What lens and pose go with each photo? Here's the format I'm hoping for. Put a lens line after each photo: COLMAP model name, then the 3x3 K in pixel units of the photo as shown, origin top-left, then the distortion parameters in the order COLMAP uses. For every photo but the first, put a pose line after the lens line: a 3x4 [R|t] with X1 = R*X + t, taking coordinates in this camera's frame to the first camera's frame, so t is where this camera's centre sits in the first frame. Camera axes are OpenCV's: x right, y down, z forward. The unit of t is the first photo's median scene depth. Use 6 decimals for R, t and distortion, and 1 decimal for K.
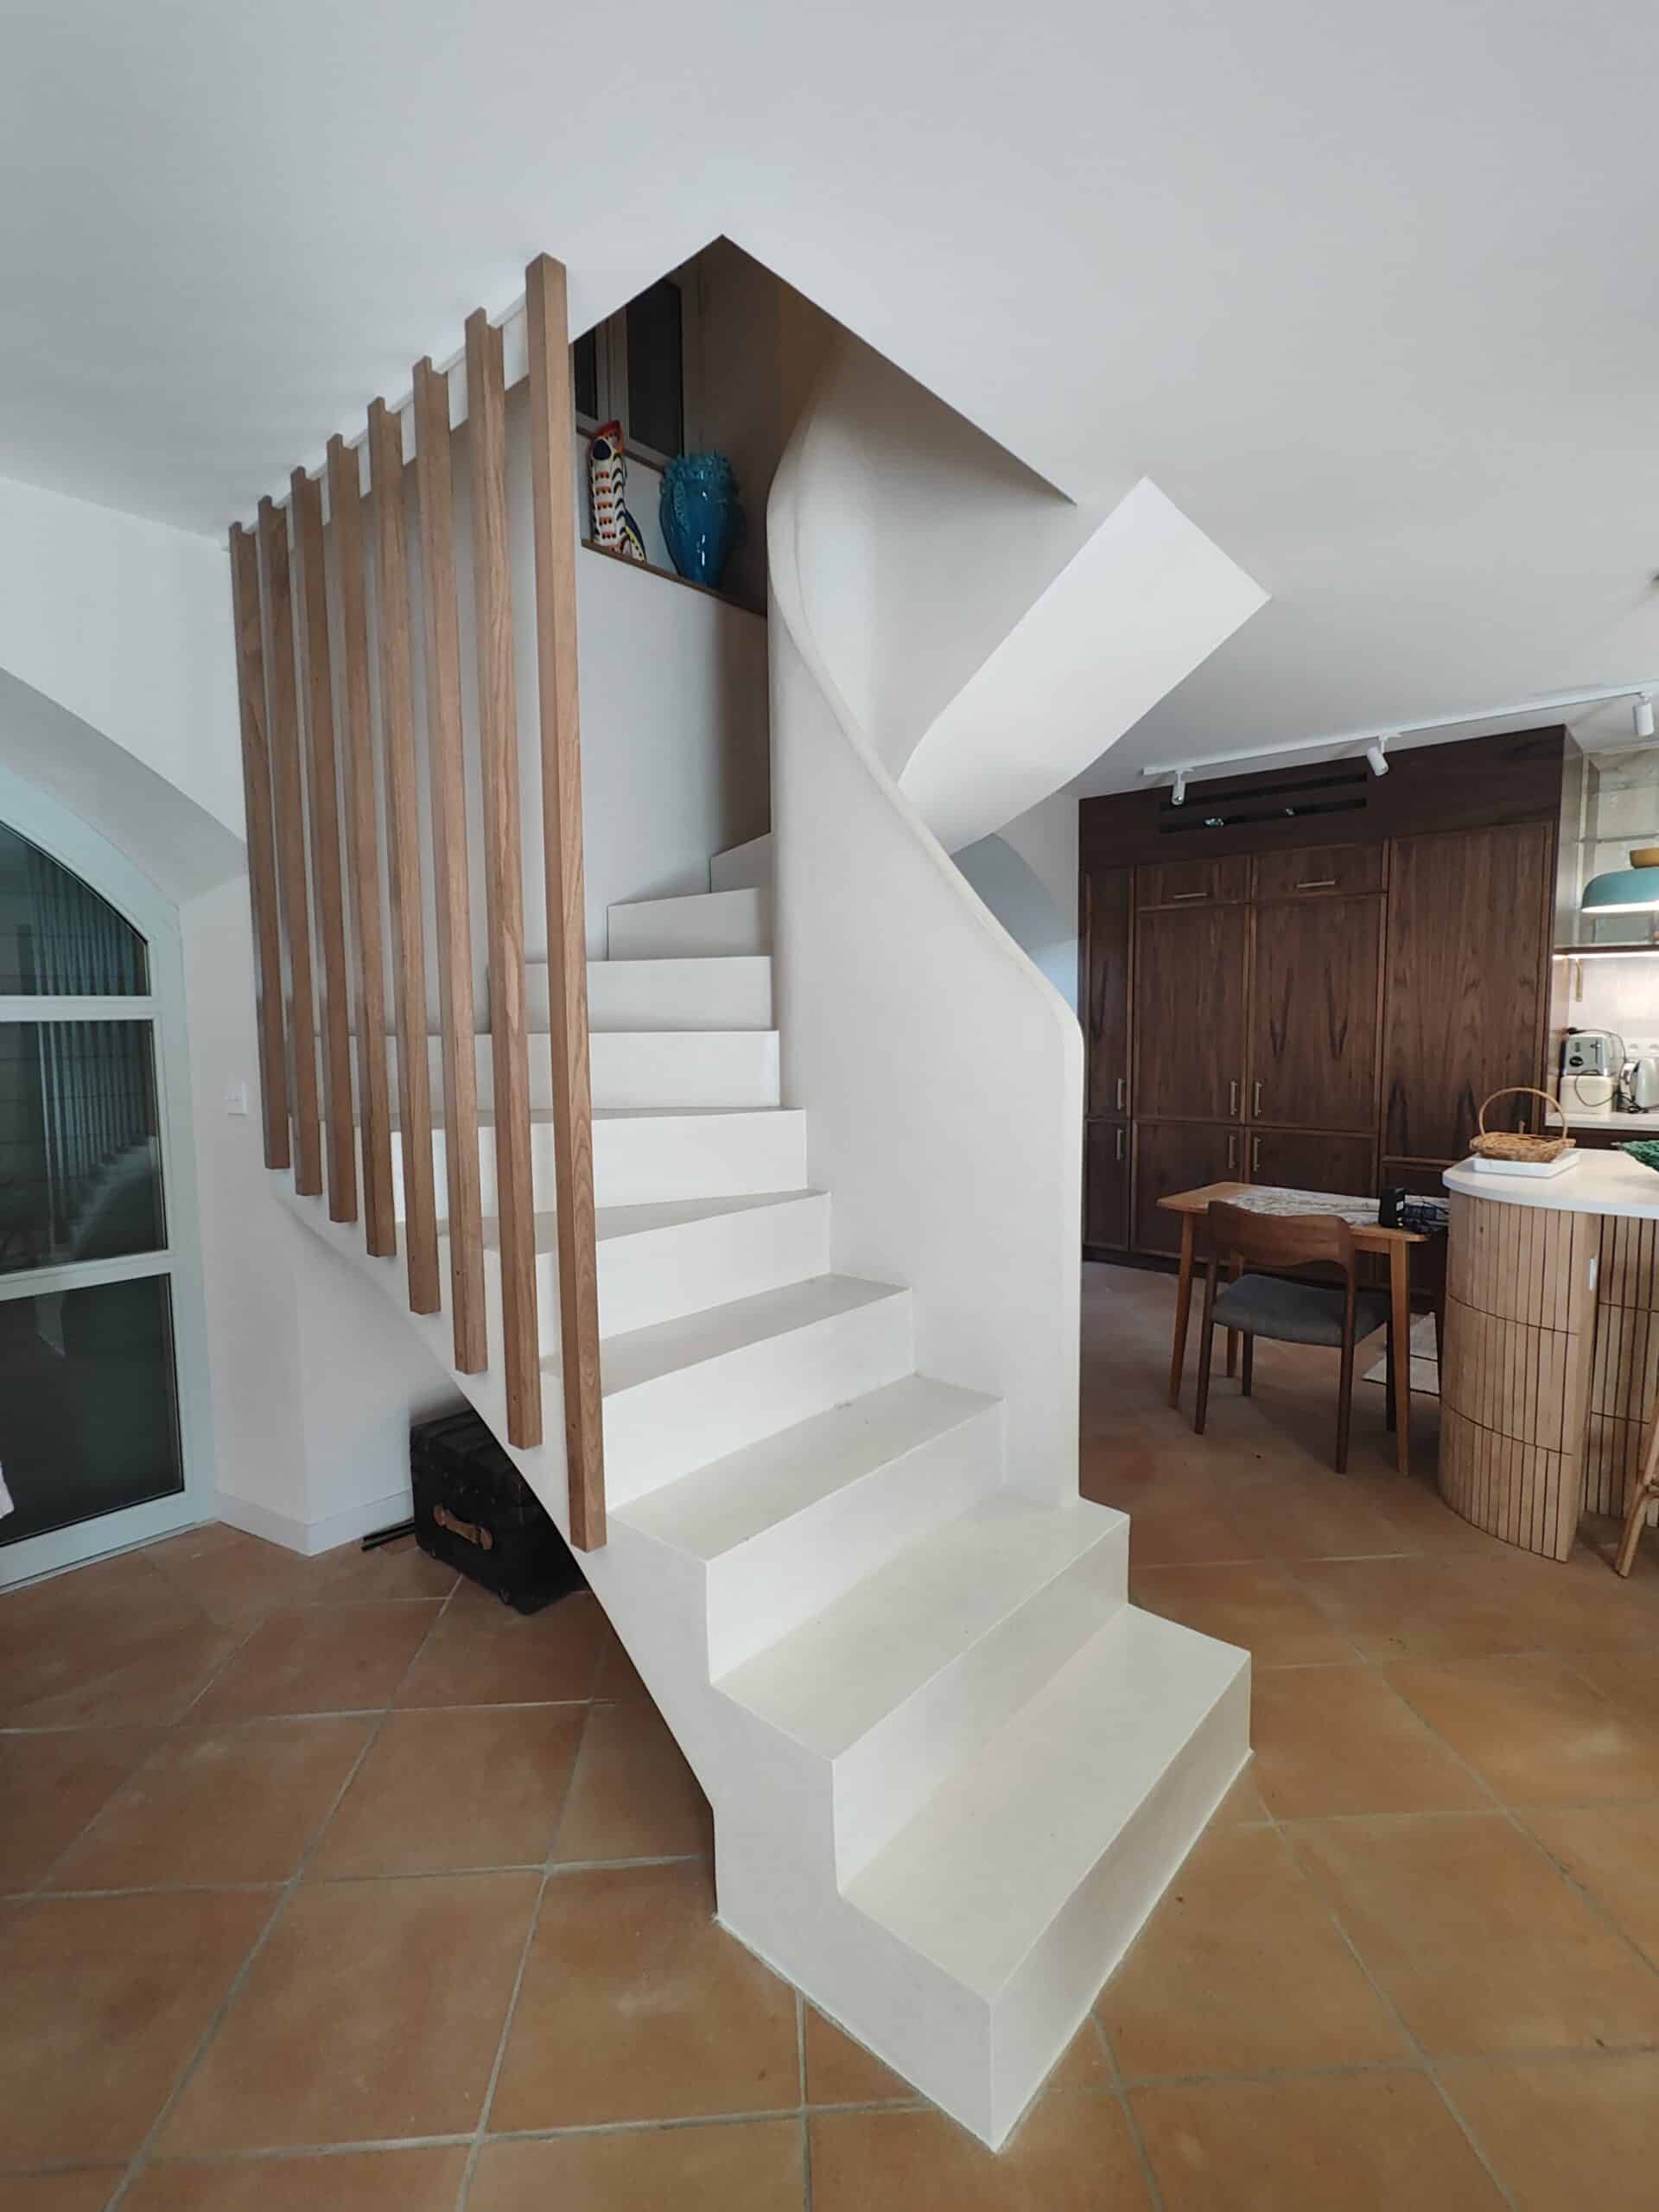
lens RADIAL K [[1040.0, 0, 838.2], [0, 1040.0, 1111.0], [0, 0, 1]] dist [0.002973, -0.001222]
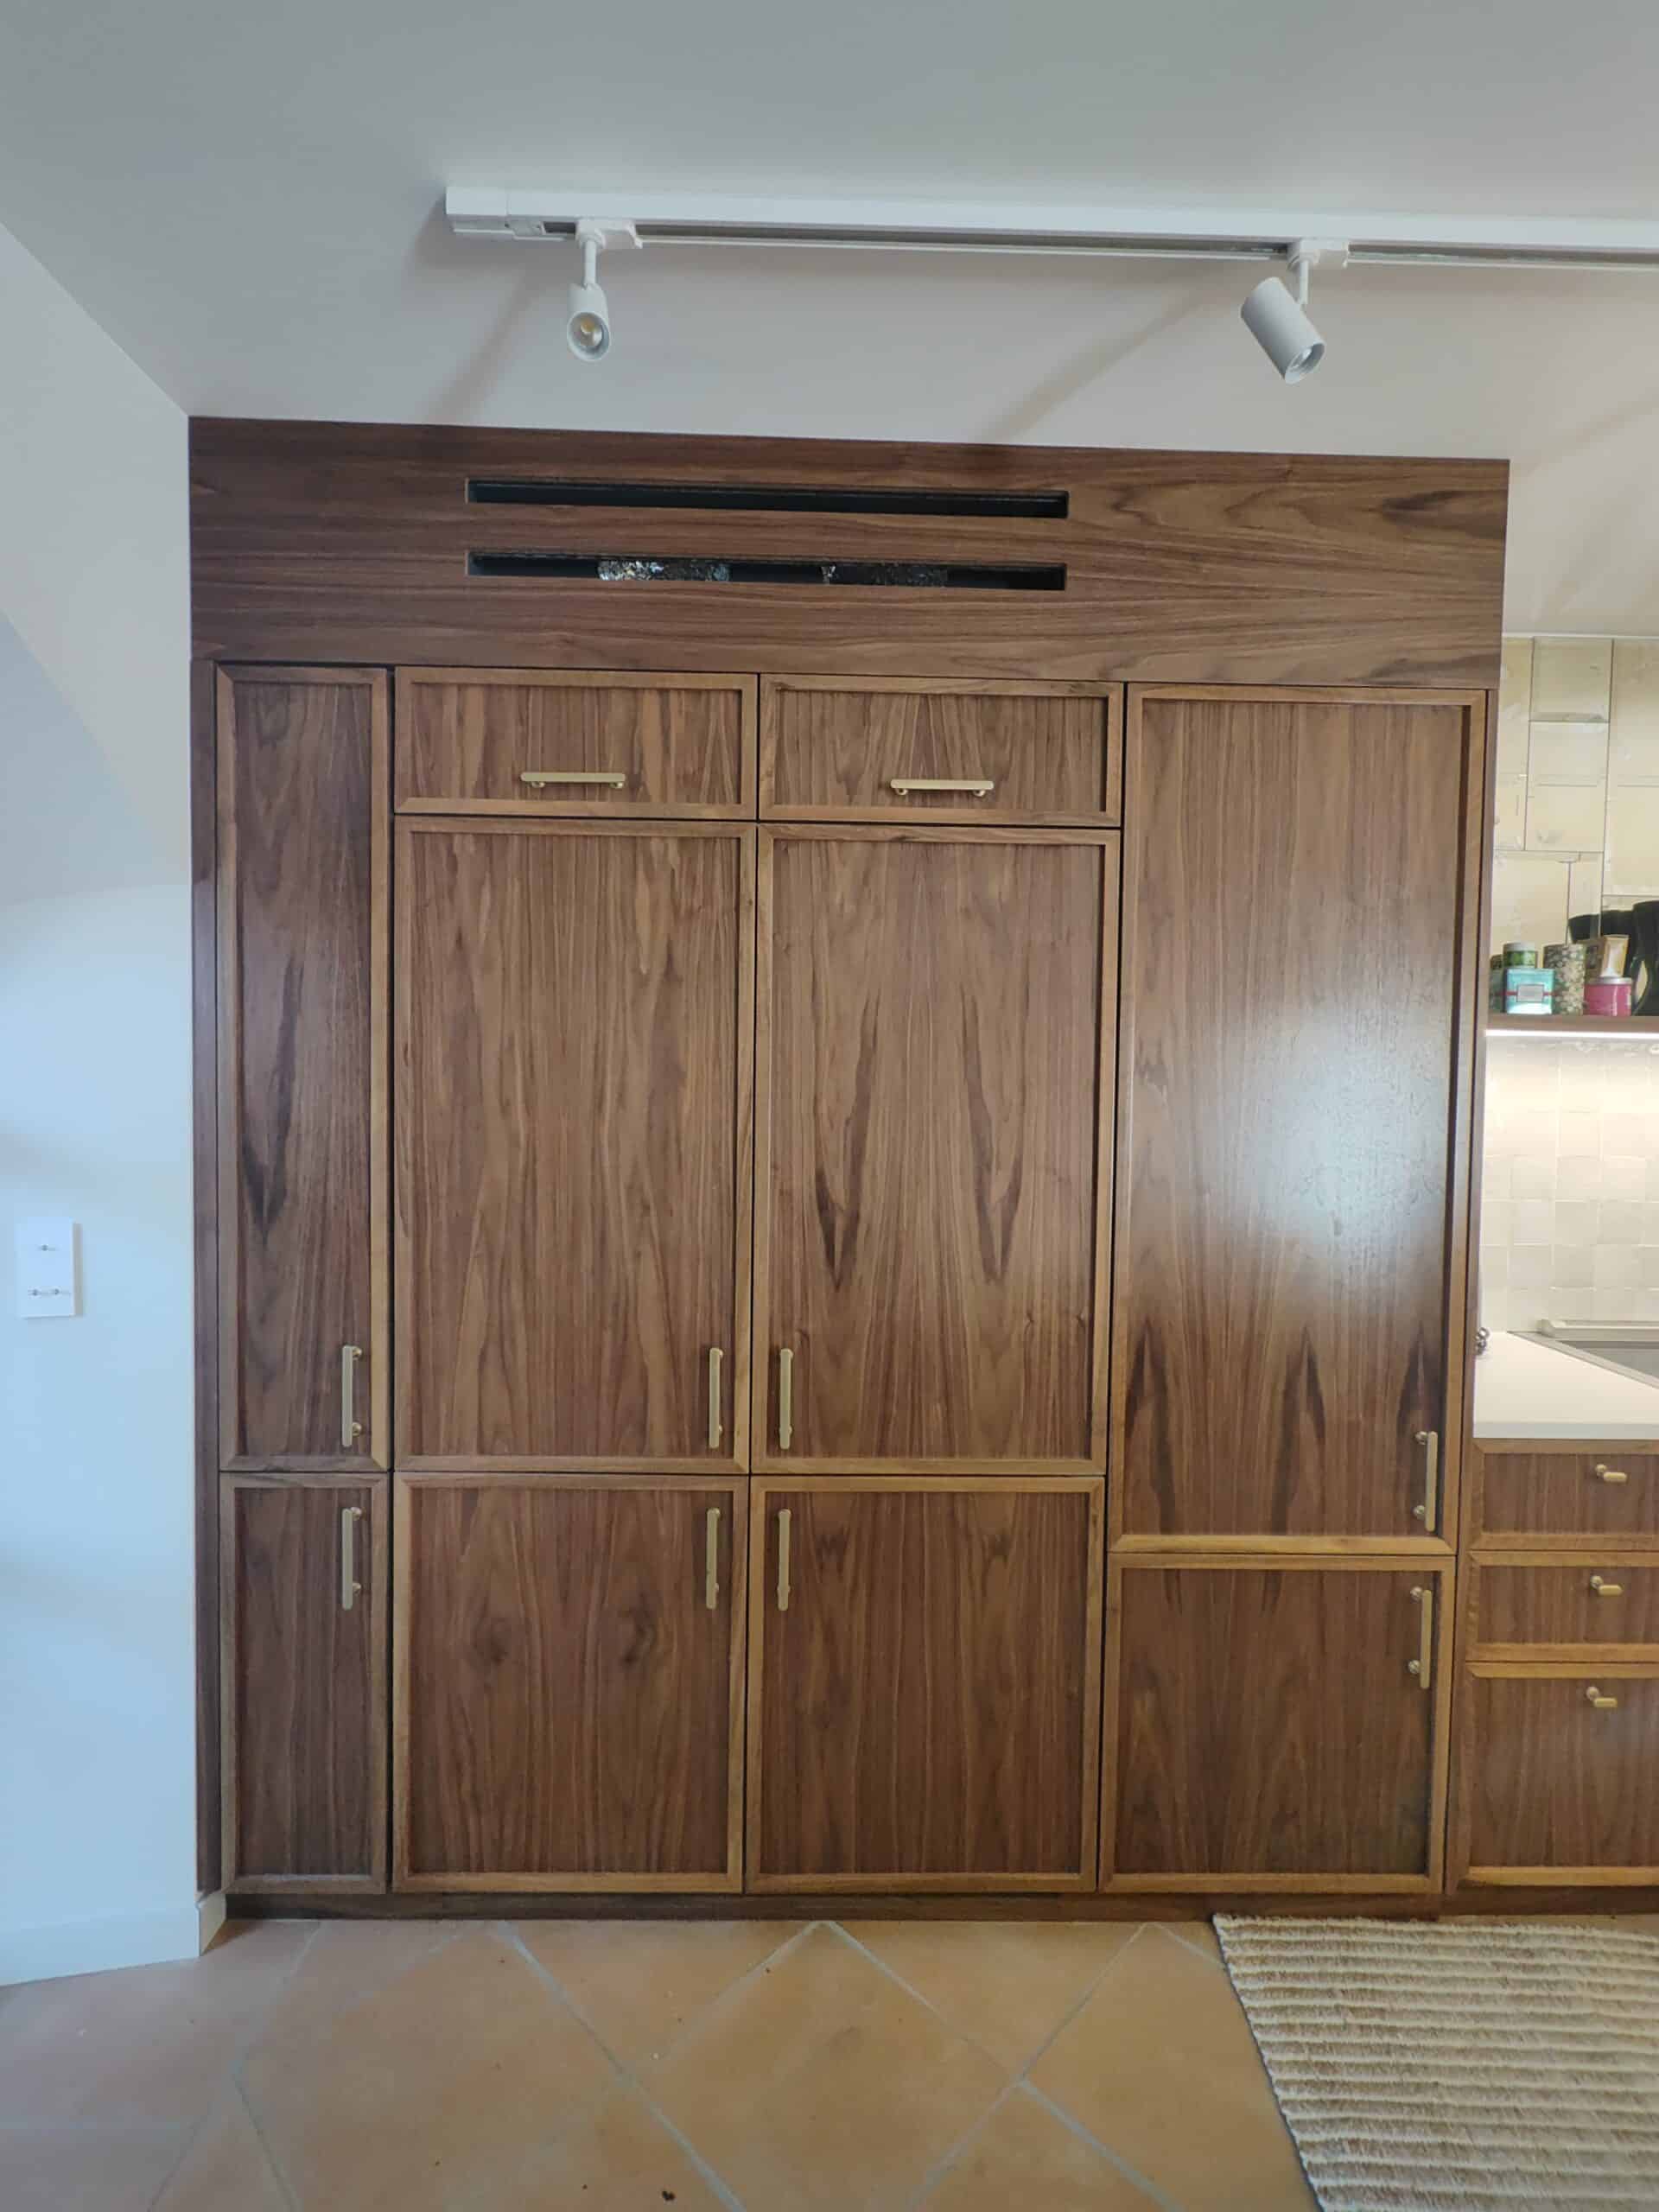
lens RADIAL K [[1040.0, 0, 844.9], [0, 1040.0, 1107.3], [0, 0, 1]] dist [0.002973, -0.001222]
pose [[0.744270, 0.001239, 0.667878, 0.205020], [0.035023, 0.998550, -0.040881, -0.098766], [-0.666960, 0.053818, 0.743147, 0.787152]]
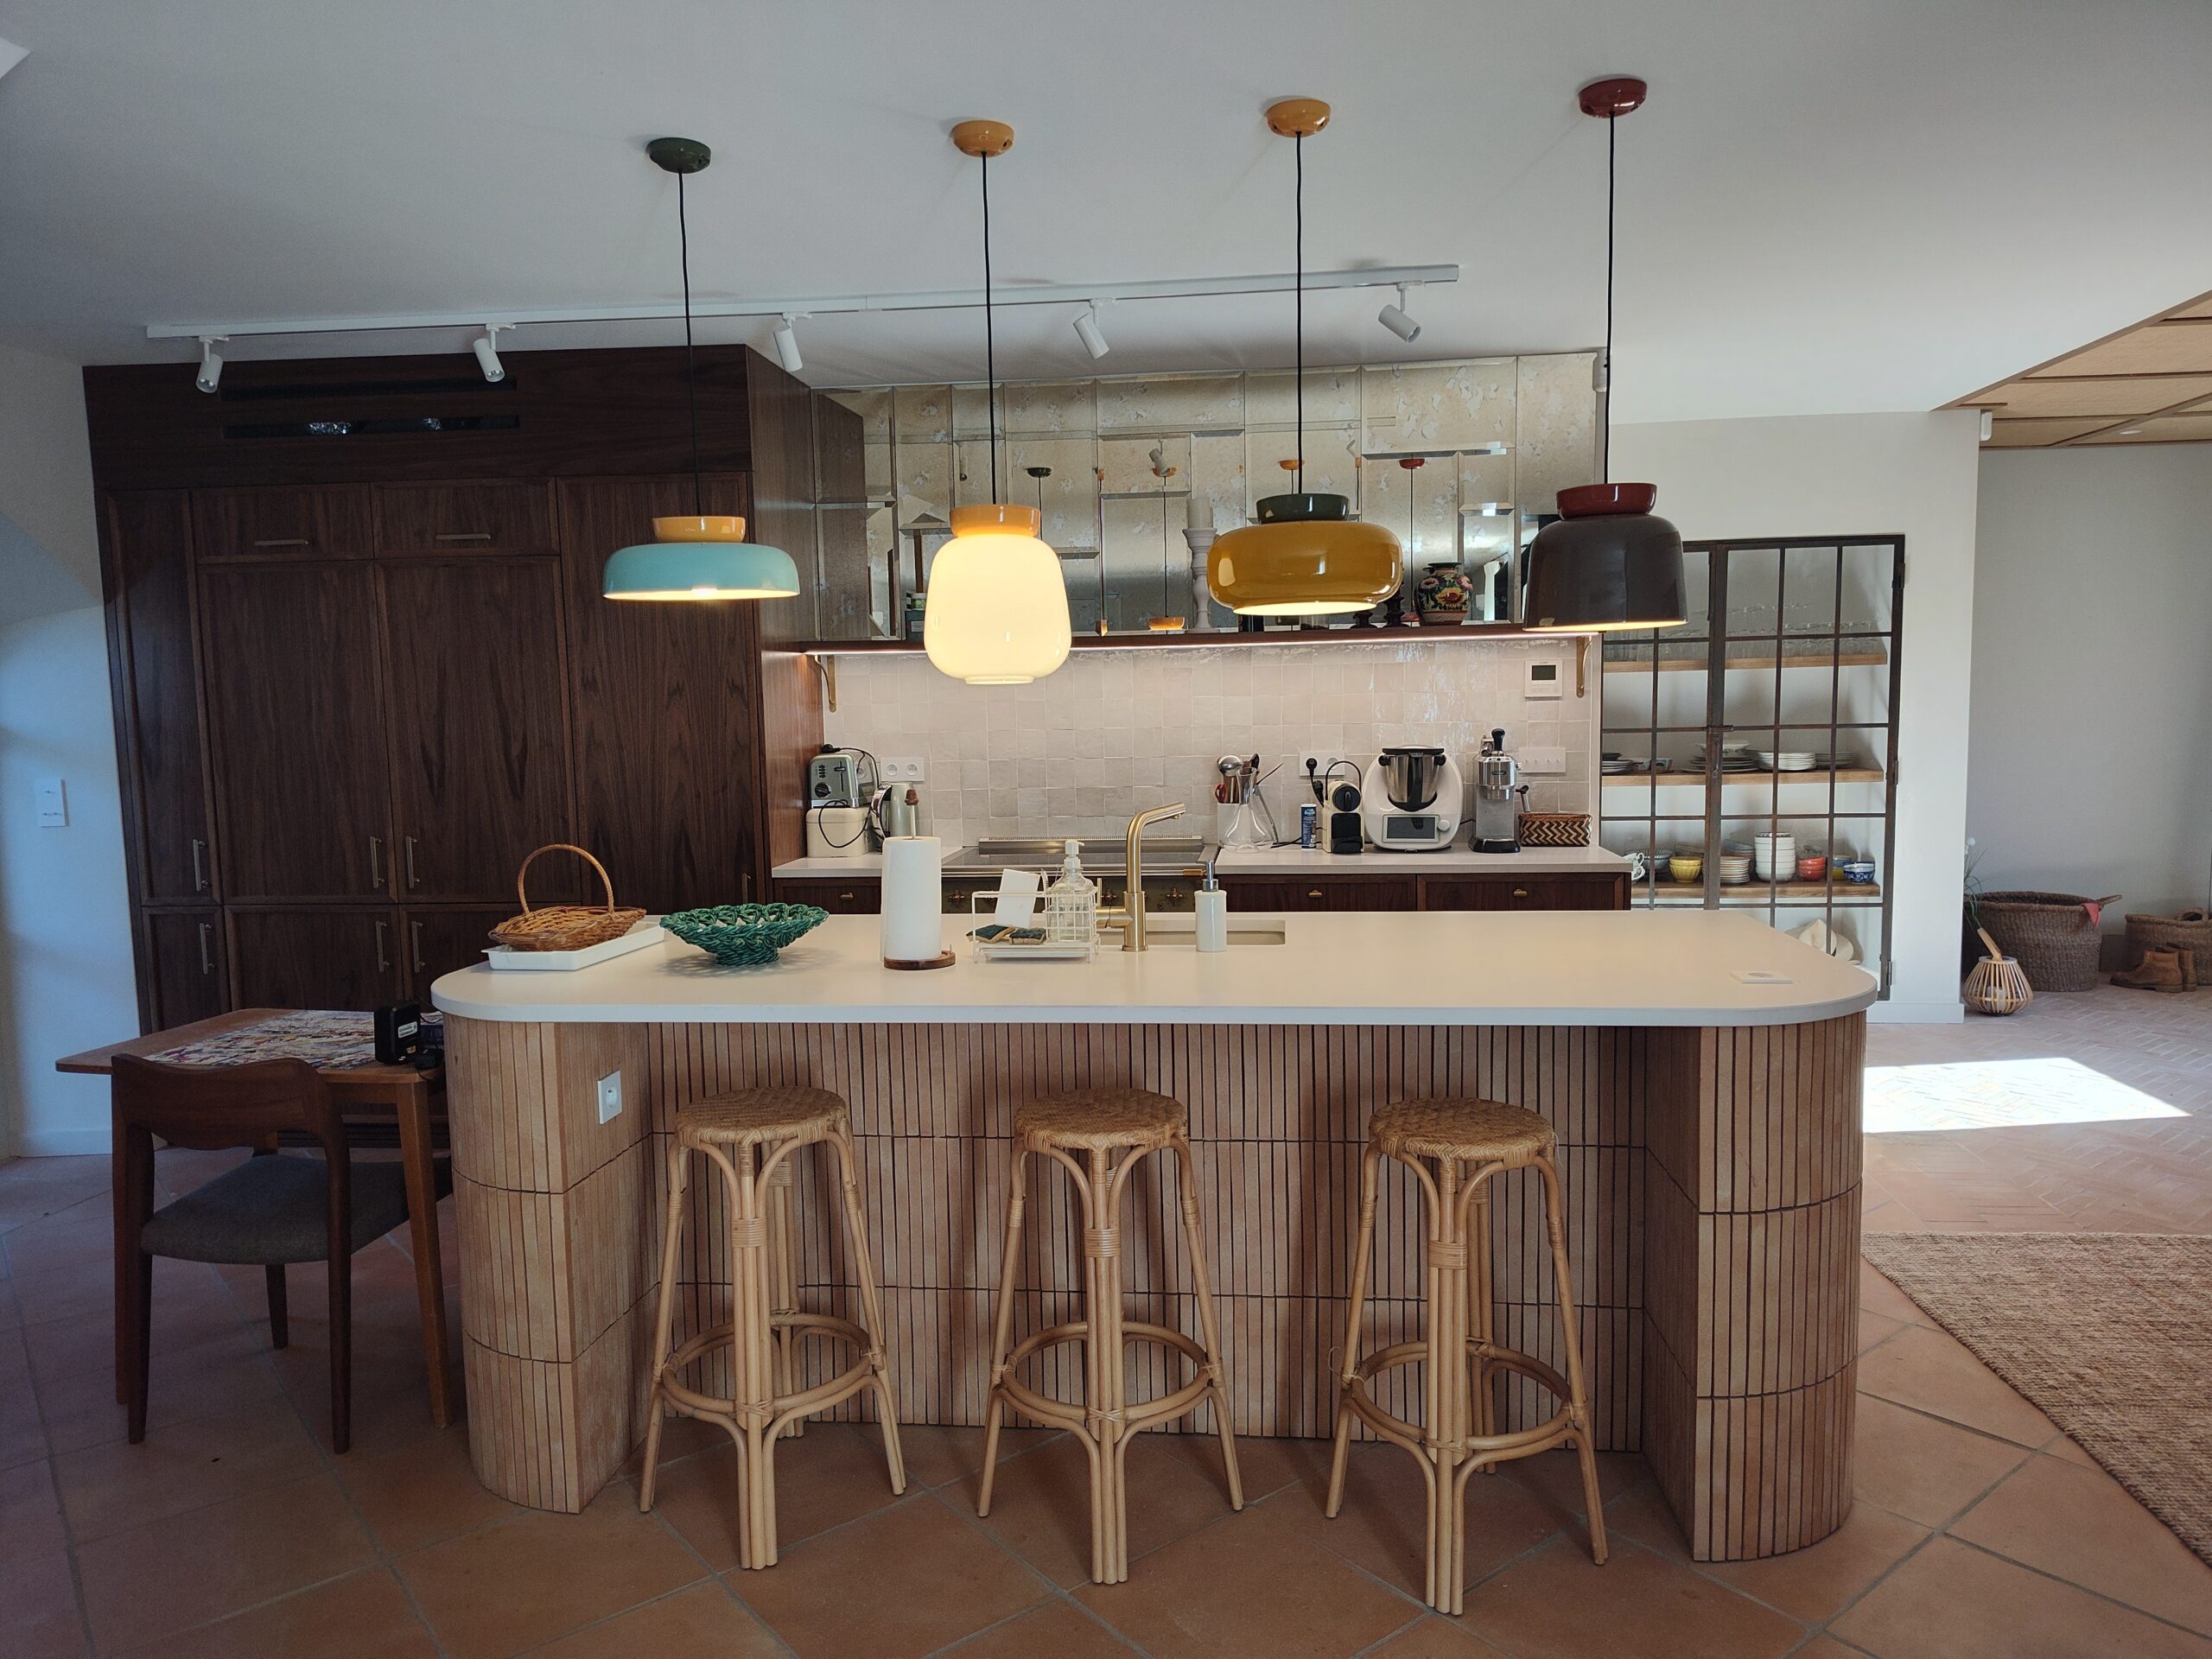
lens RADIAL K [[1507.0, 0, 1144.8], [0, 1507.0, 850.3], [0, 0, 1]] dist [0.023810, -0.018325]
pose [[0.814724, -0.059483, 0.576790, 0.249032], [0.060484, 0.998016, 0.017488, -0.008029], [-0.576685, 0.020638, 0.816706, -0.043594]]
